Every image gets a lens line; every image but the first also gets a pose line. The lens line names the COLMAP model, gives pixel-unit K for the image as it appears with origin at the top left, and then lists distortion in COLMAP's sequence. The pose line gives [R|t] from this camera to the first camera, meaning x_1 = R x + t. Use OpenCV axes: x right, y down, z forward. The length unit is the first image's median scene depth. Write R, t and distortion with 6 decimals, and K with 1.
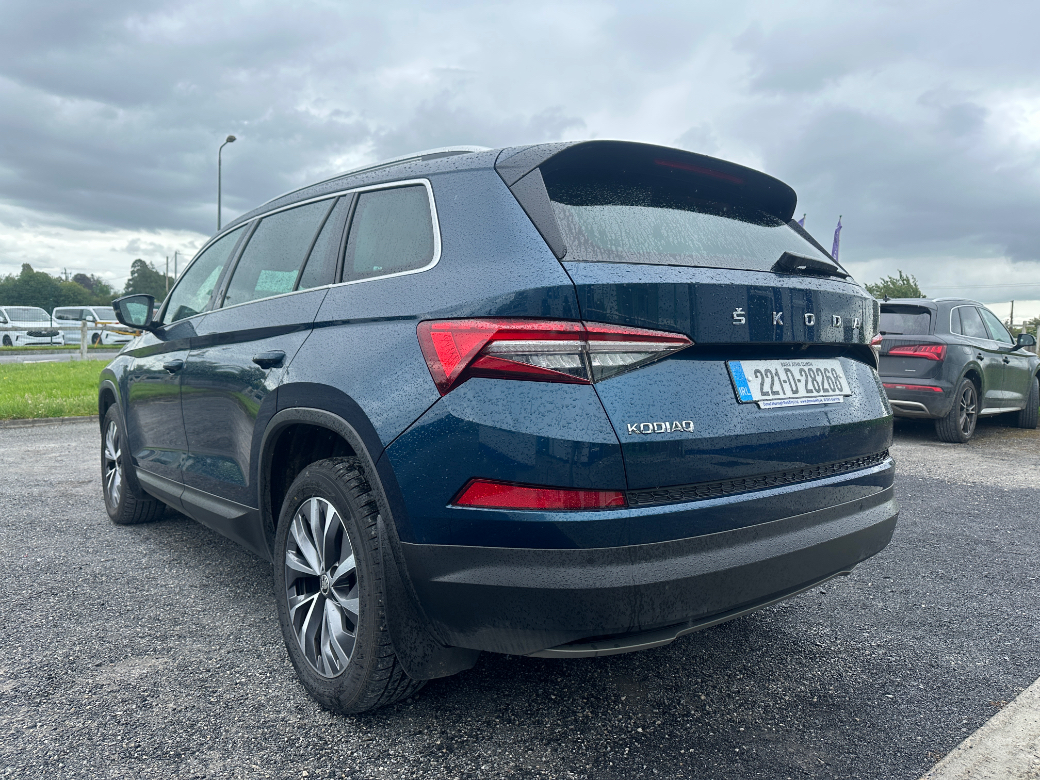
lens RADIAL K [[766.8, 0, 511.3], [0, 766.8, 395.7], [0, 0, 1]] dist [0.048346, -0.086607]
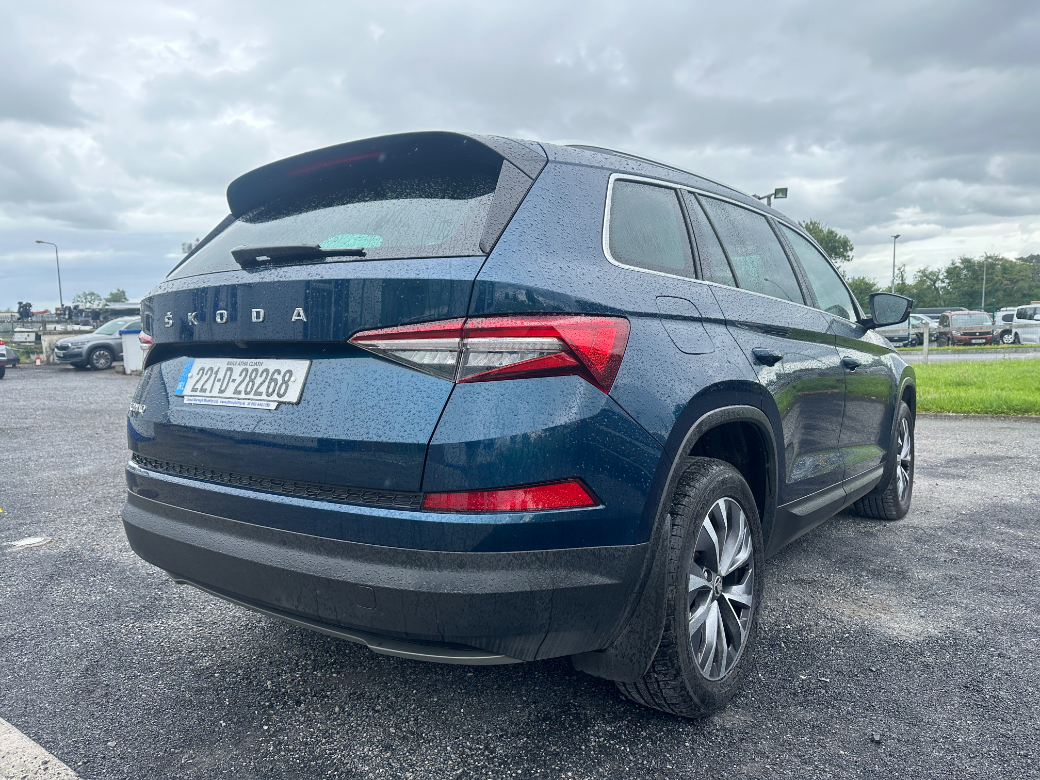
lens RADIAL K [[766.8, 0, 516.5], [0, 766.8, 395.1], [0, 0, 1]] dist [0.048346, -0.086607]
pose [[0.256691, 0.055488, -0.964899, 1.362051], [-0.050850, 0.997743, 0.043849, -0.060104], [0.965155, 0.037810, 0.258933, 1.071488]]
